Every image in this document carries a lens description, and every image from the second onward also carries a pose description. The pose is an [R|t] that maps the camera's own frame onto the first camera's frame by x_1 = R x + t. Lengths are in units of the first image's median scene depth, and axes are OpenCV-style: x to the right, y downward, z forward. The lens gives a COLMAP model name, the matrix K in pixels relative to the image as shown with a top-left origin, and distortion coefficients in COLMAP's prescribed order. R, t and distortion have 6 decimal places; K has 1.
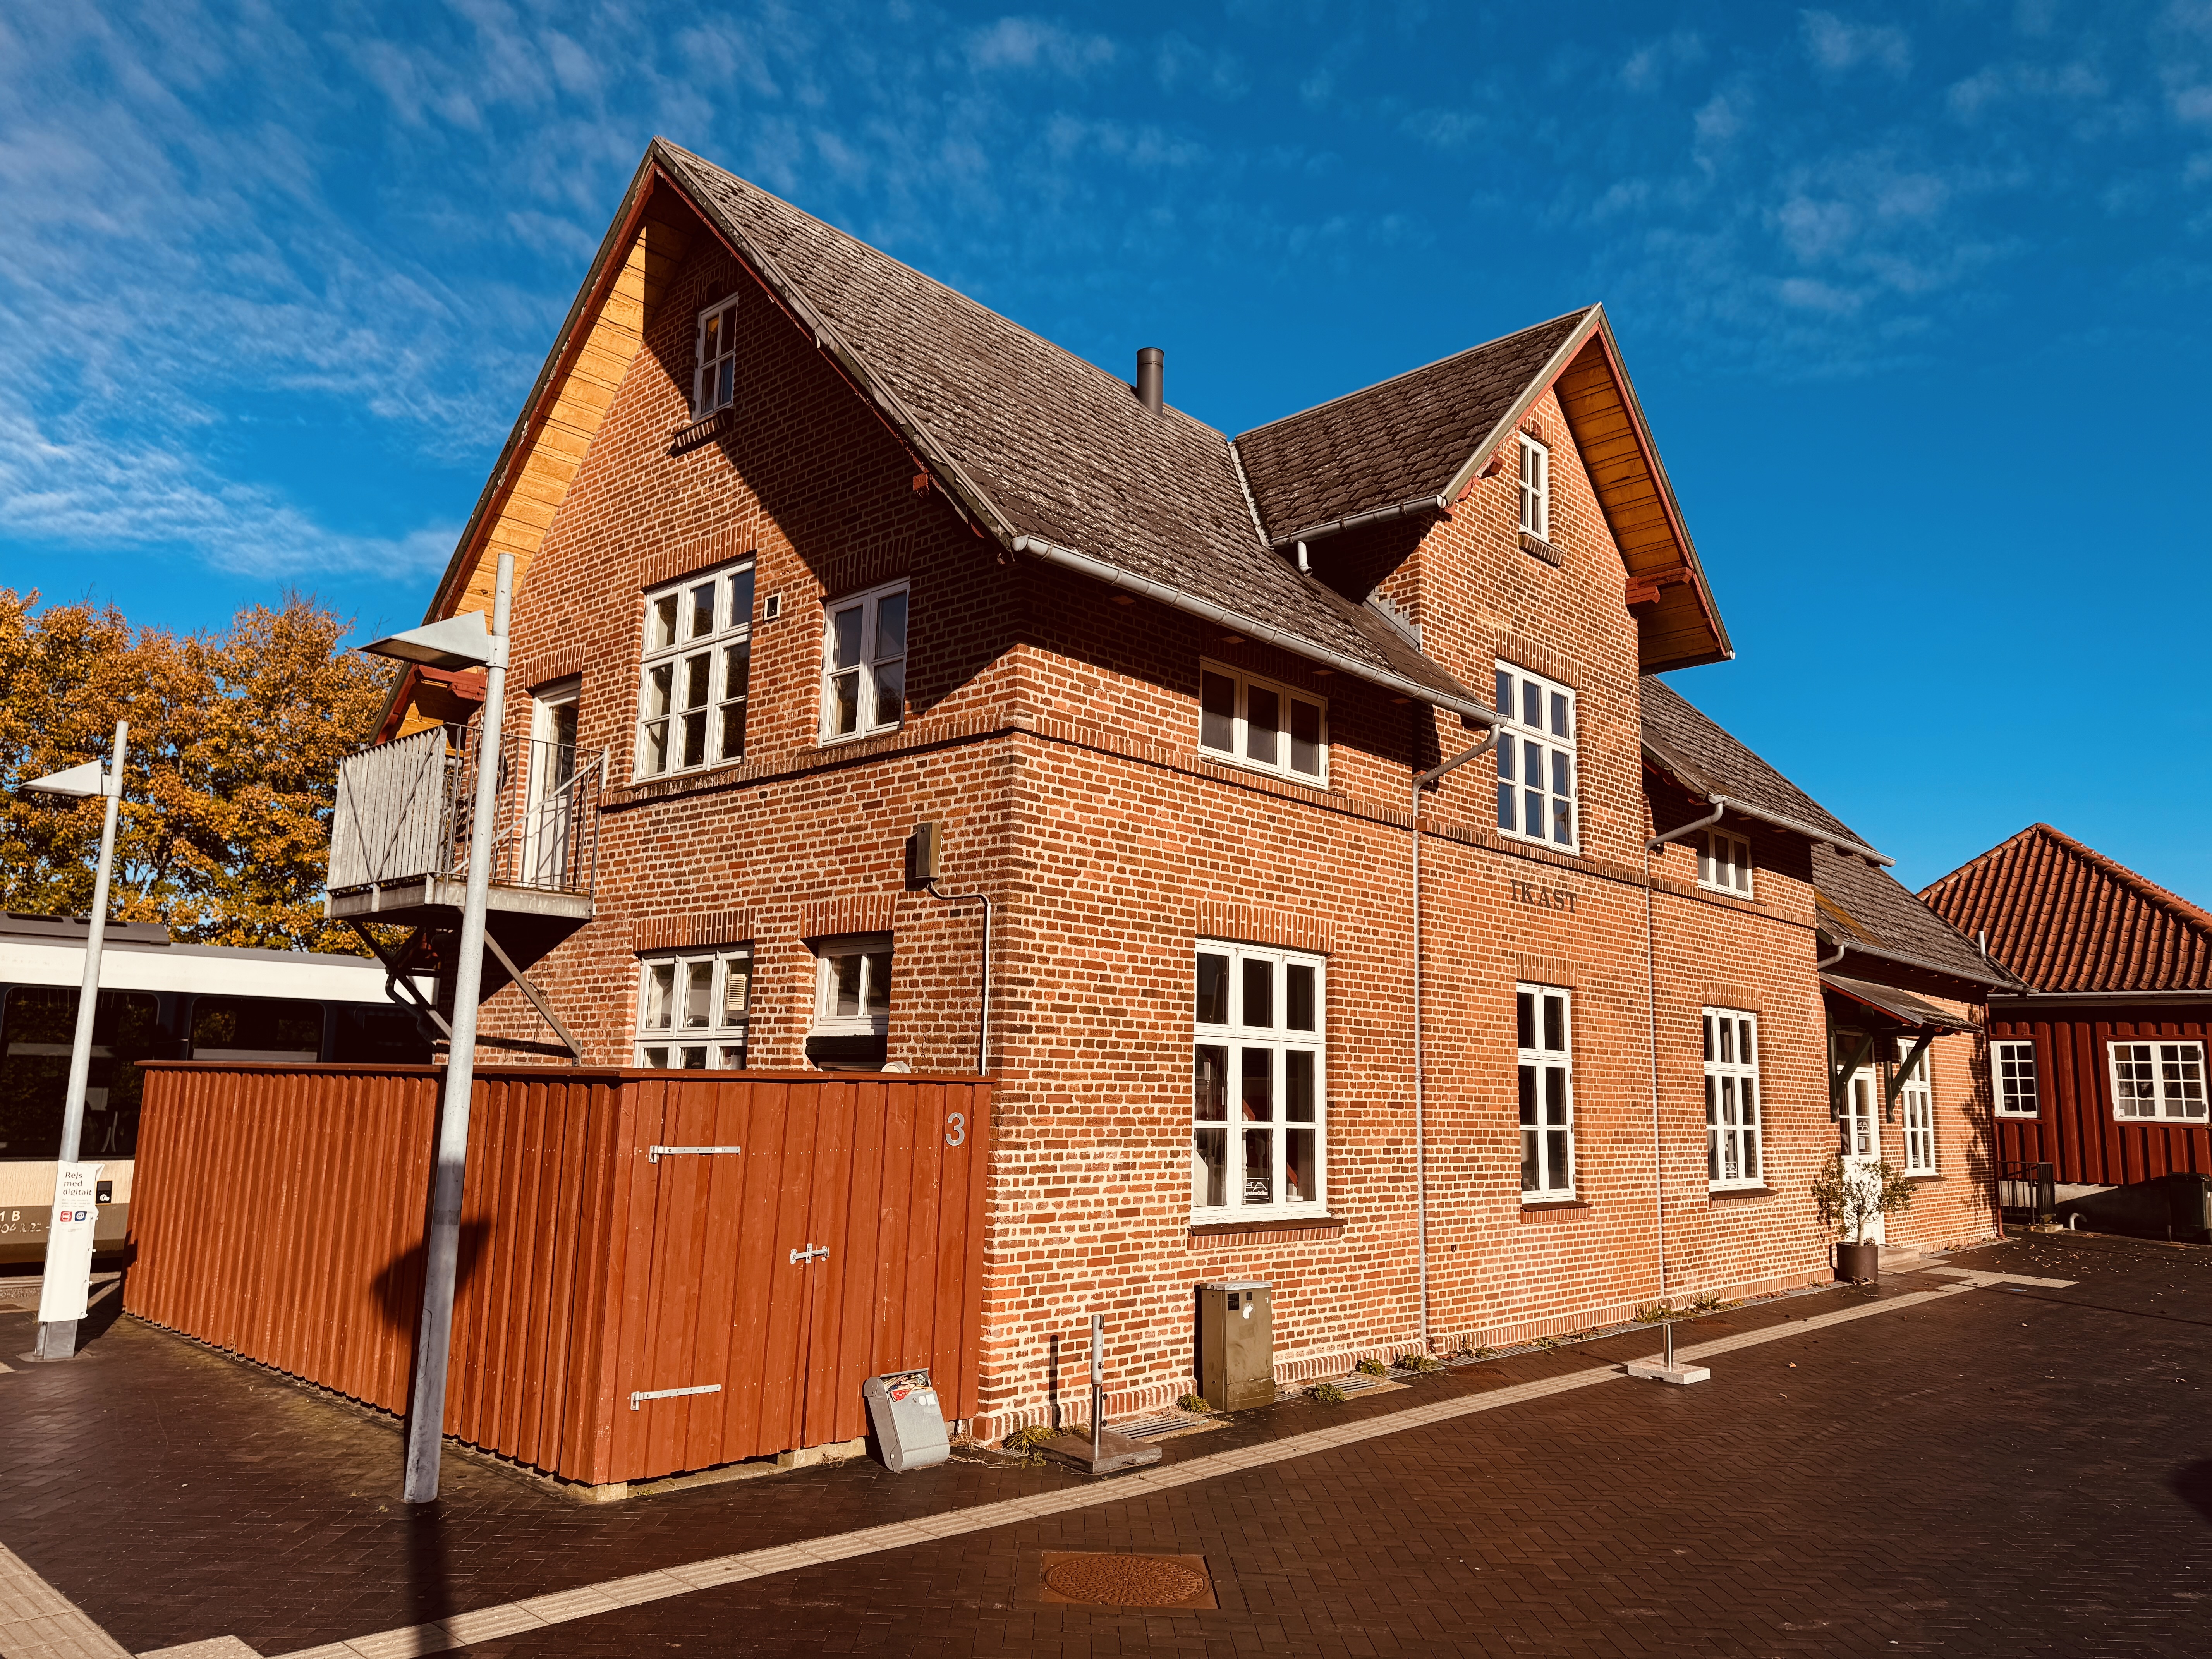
lens RADIAL K [[1548.9, 0, 1102.5], [0, 1548.9, 837.7], [0, 0, 1]] dist [0.095020, -0.157982]
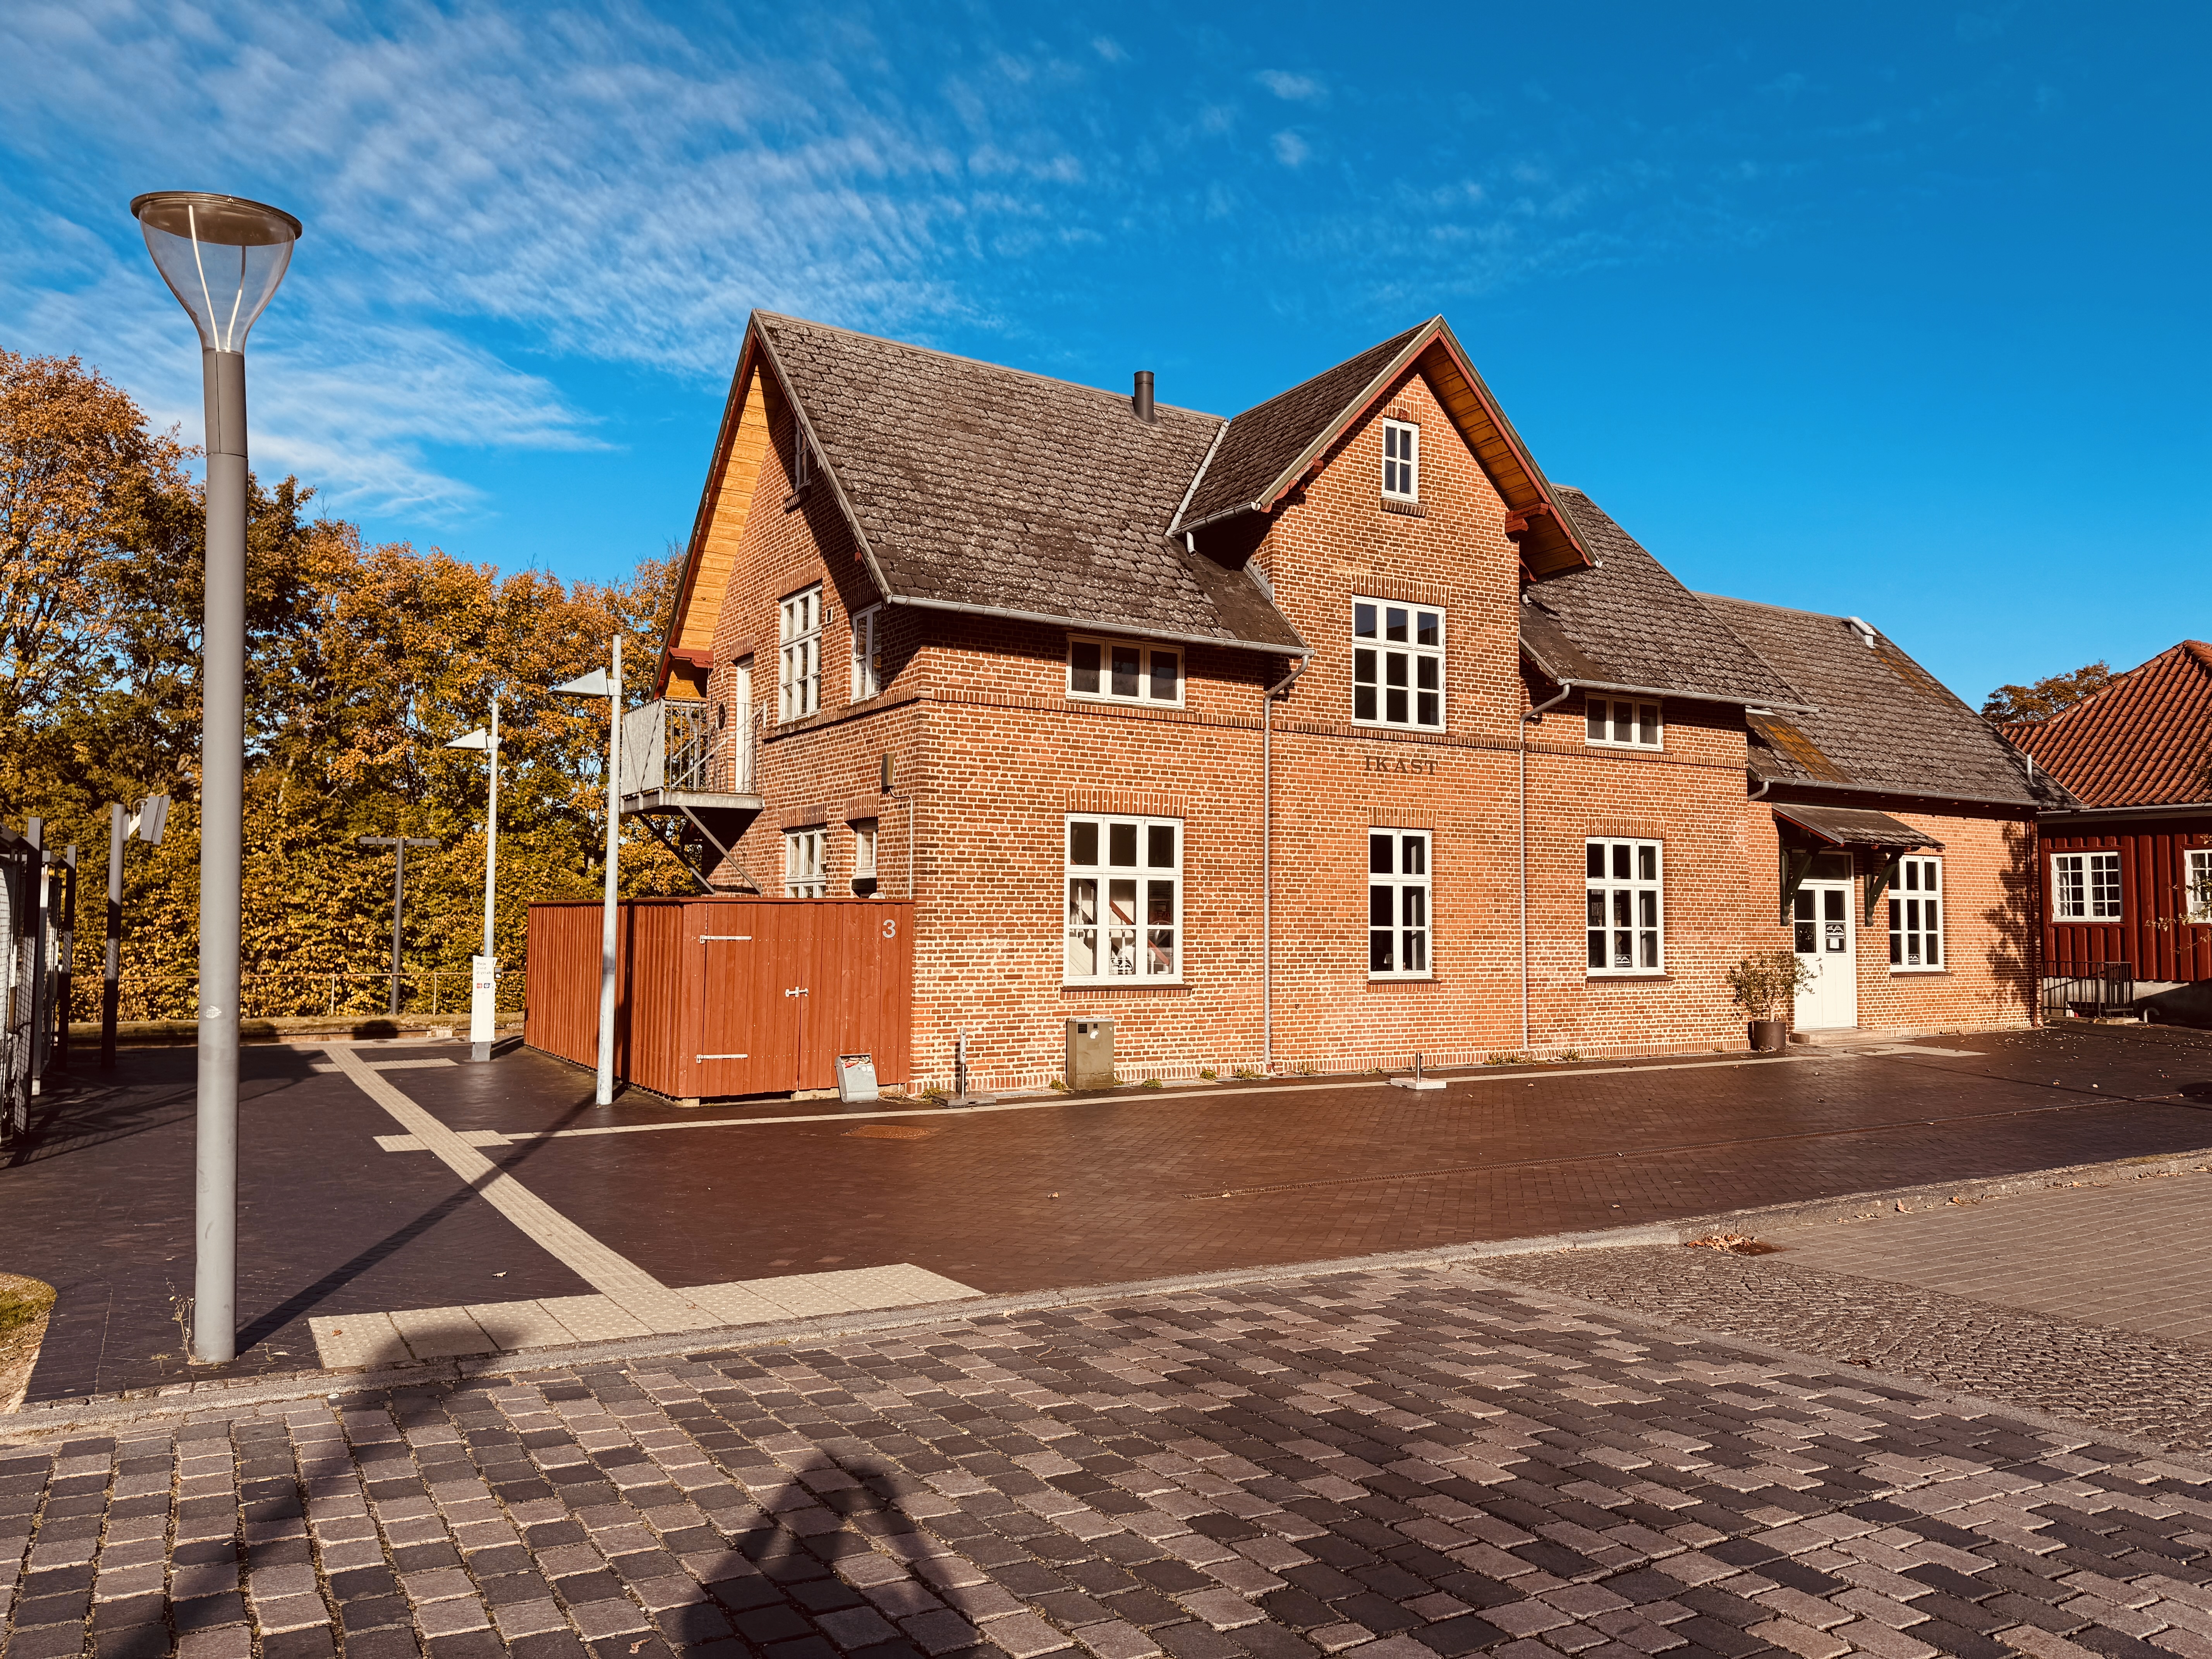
lens RADIAL K [[1565.6, 0, 1135.0], [0, 1565.6, 855.5], [0, 0, 1]] dist [0.103694, -0.126781]
pose [[0.963454, -0.027862, -0.266421, 0.472577], [0.058750, 0.992339, 0.108680, -0.054496], [0.261352, -0.120360, 0.957710, -0.463471]]
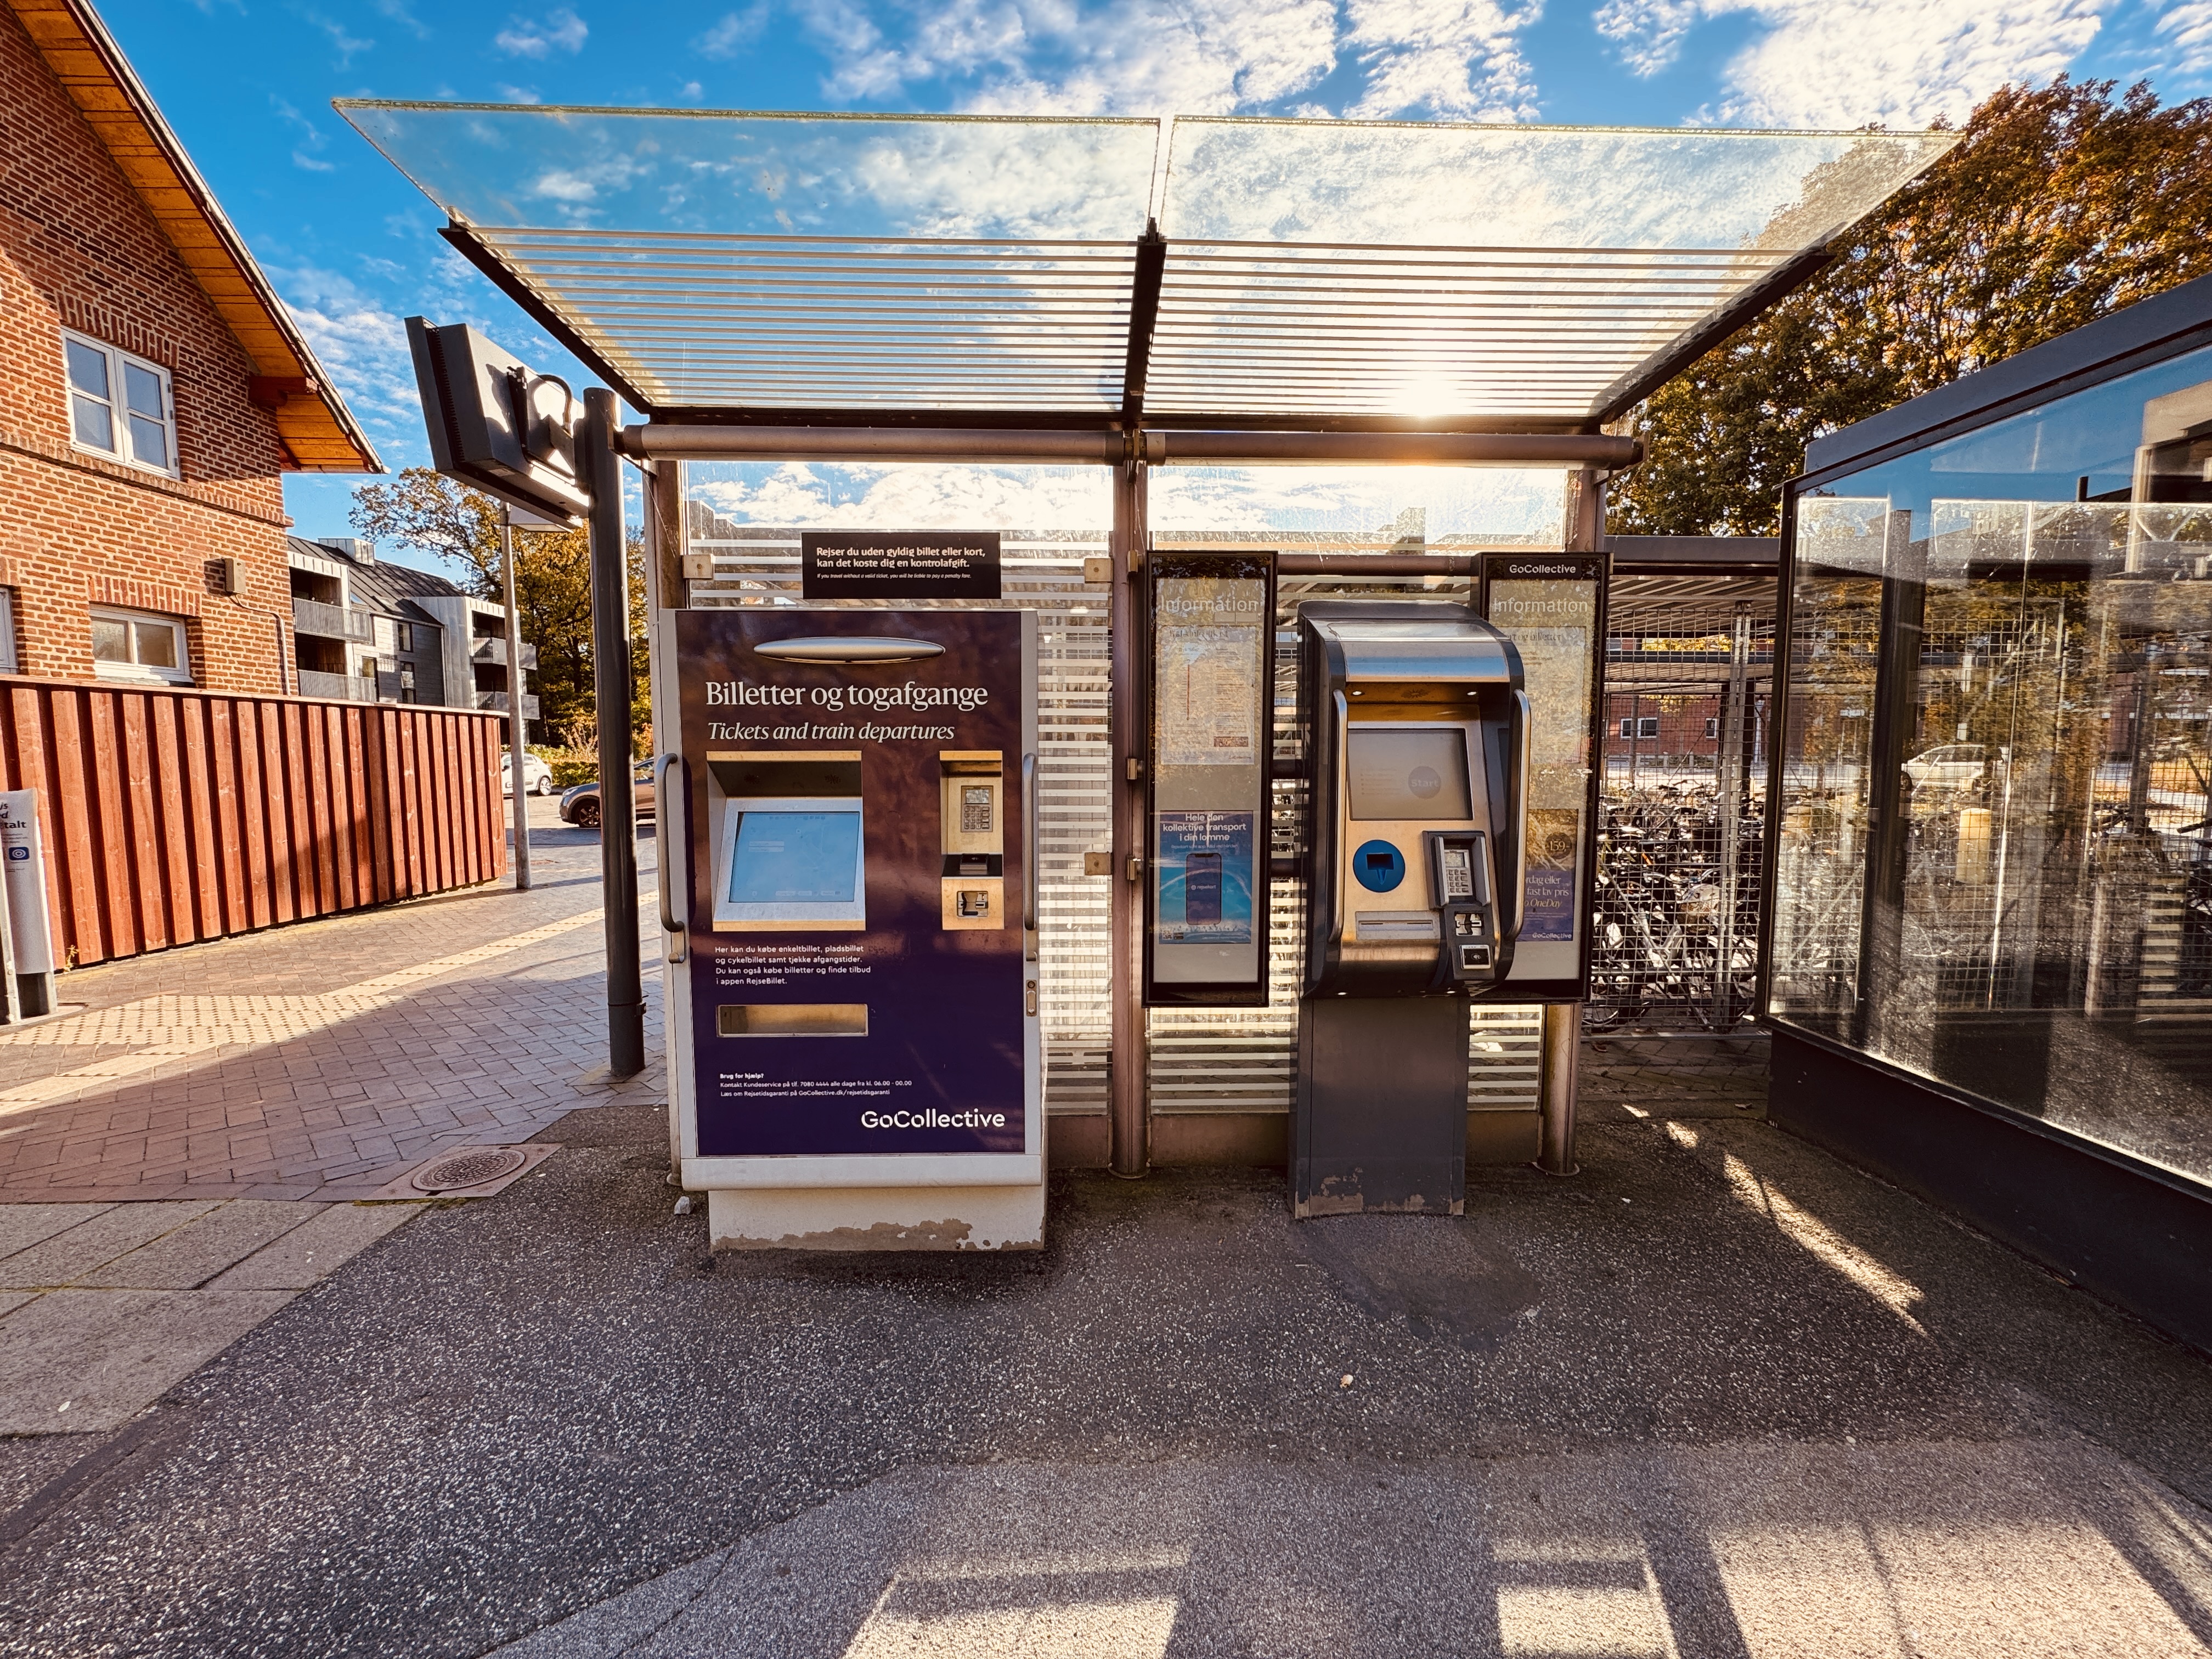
lens RADIAL K [[893.6, 0, 1106.0], [0, 893.6, 829.5], [0, 0, 1]] dist [0.007044, -0.000131]
pose [[-0.689291, -0.086934, 0.719250, -1.141786], [-0.139813, 0.990074, -0.014322, 0.124192], [-0.710866, -0.110433, -0.694604, 0.748429]]
